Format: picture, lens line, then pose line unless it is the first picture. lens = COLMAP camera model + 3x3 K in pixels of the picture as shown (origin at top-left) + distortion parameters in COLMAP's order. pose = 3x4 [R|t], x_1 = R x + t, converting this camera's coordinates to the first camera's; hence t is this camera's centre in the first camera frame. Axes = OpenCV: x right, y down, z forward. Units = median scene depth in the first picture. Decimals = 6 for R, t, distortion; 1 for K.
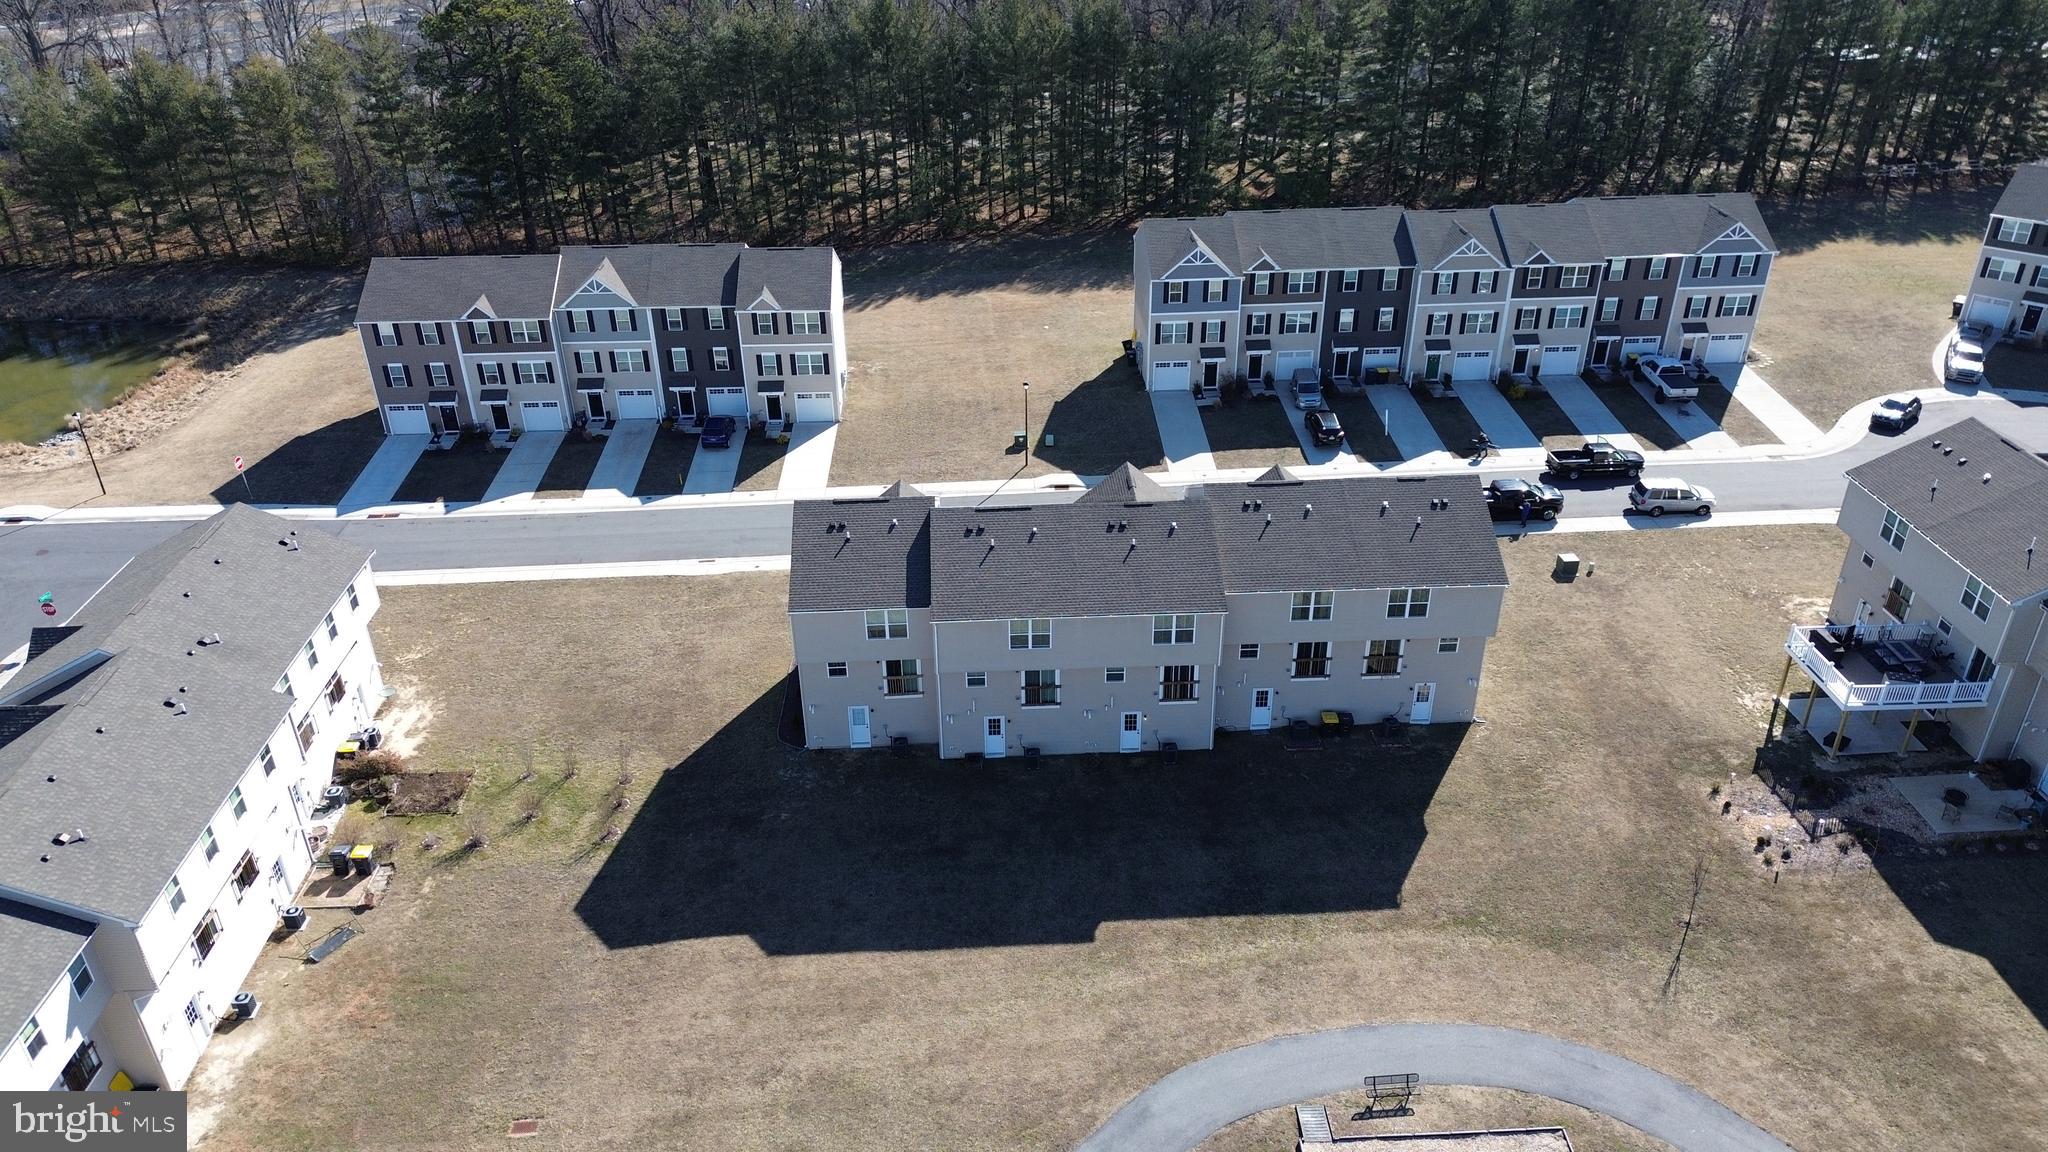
lens RADIAL K [[1436.3, 0, 1033.4], [0, 1436.3, 582.2], [0, 0, 1]] dist [0.073444, -0.073857]
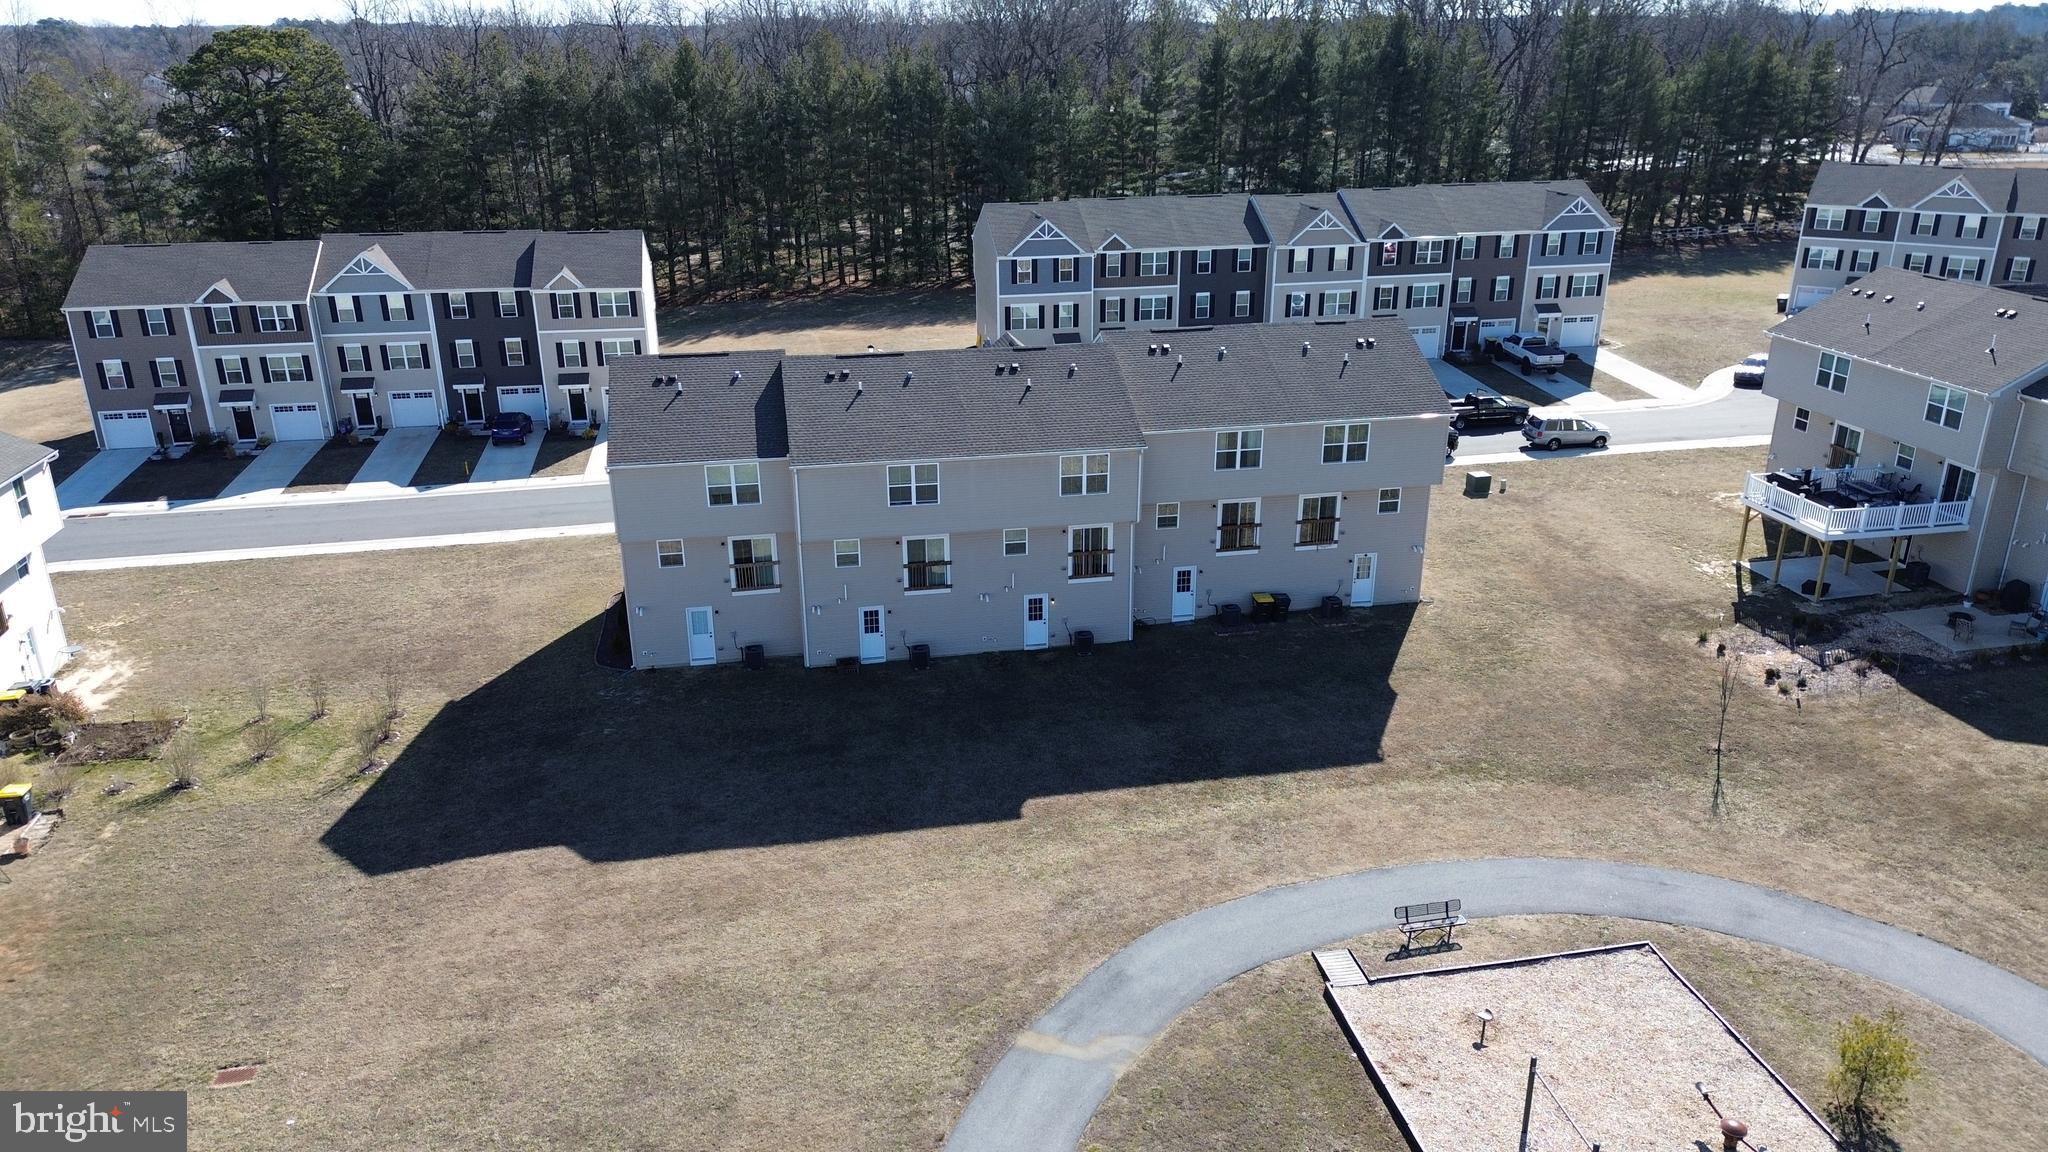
lens RADIAL K [[1436.3, 0, 1033.4], [0, 1436.3, 582.2], [0, 0, 1]] dist [0.073444, -0.073857]
pose [[0.989902, -0.044666, 0.134531, -0.044790], [0.064891, 0.986566, -0.149925, 0.208532], [-0.126027, 0.157141, 0.979502, 0.183512]]
